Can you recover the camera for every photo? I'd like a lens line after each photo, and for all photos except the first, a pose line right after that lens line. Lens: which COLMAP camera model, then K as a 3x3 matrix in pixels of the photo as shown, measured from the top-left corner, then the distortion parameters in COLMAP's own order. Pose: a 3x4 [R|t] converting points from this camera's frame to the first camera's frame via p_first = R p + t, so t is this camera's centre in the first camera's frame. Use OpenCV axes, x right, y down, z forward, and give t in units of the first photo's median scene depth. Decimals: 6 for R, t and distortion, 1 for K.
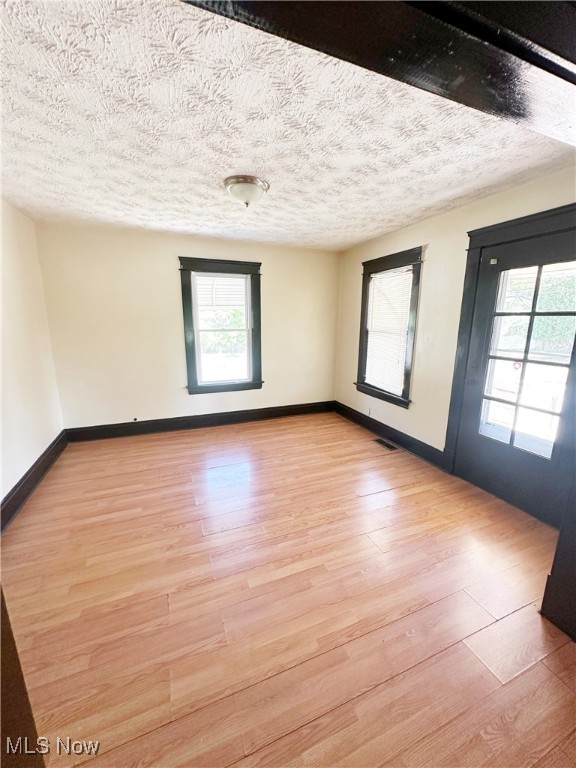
lens RADIAL K [[307.8, 0, 288.7], [0, 307.8, 383.9], [0, 0, 1]] dist [-0.000691, 0.000230]
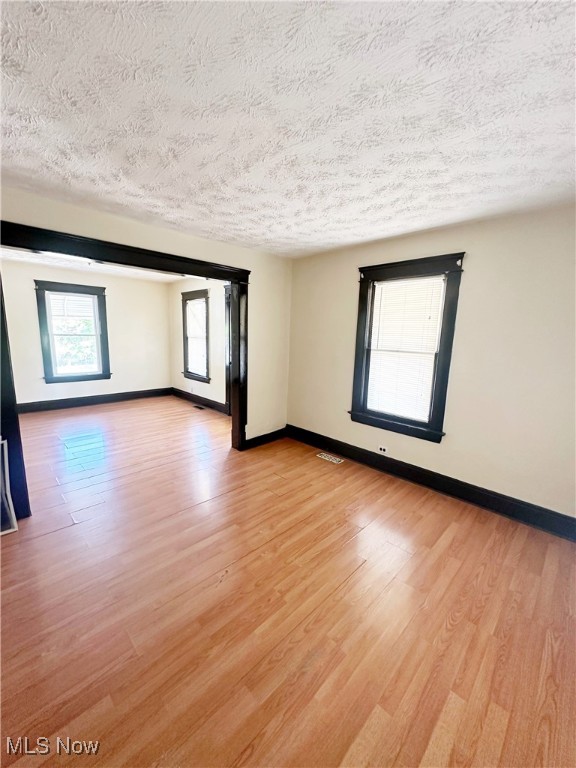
lens RADIAL K [[307.8, 0, 288.7], [0, 307.8, 383.9], [0, 0, 1]] dist [-0.000691, 0.000230]
pose [[0.919983, -0.042891, 0.389605, 0.112631], [0.057487, 0.998011, -0.025876, 0.126921], [-0.387720, 0.046203, 0.920619, -0.588251]]
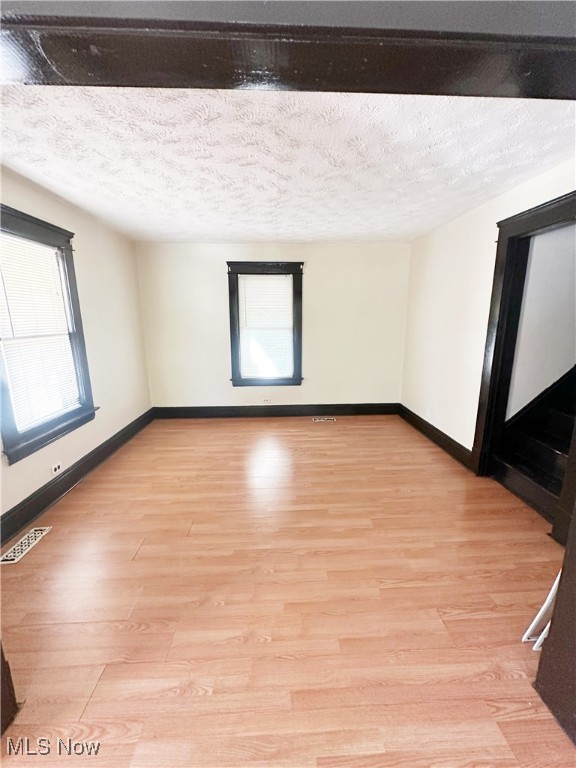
lens RADIAL K [[307.8, 0, 288.7], [0, 307.8, 383.9], [0, 0, 1]] dist [-0.000691, 0.000230]
pose [[-0.942915, -0.072115, 0.325132, 0.026401], [0.066937, 0.915314, 0.397141, -0.074621], [-0.326238, 0.396233, -0.858236, 0.389666]]
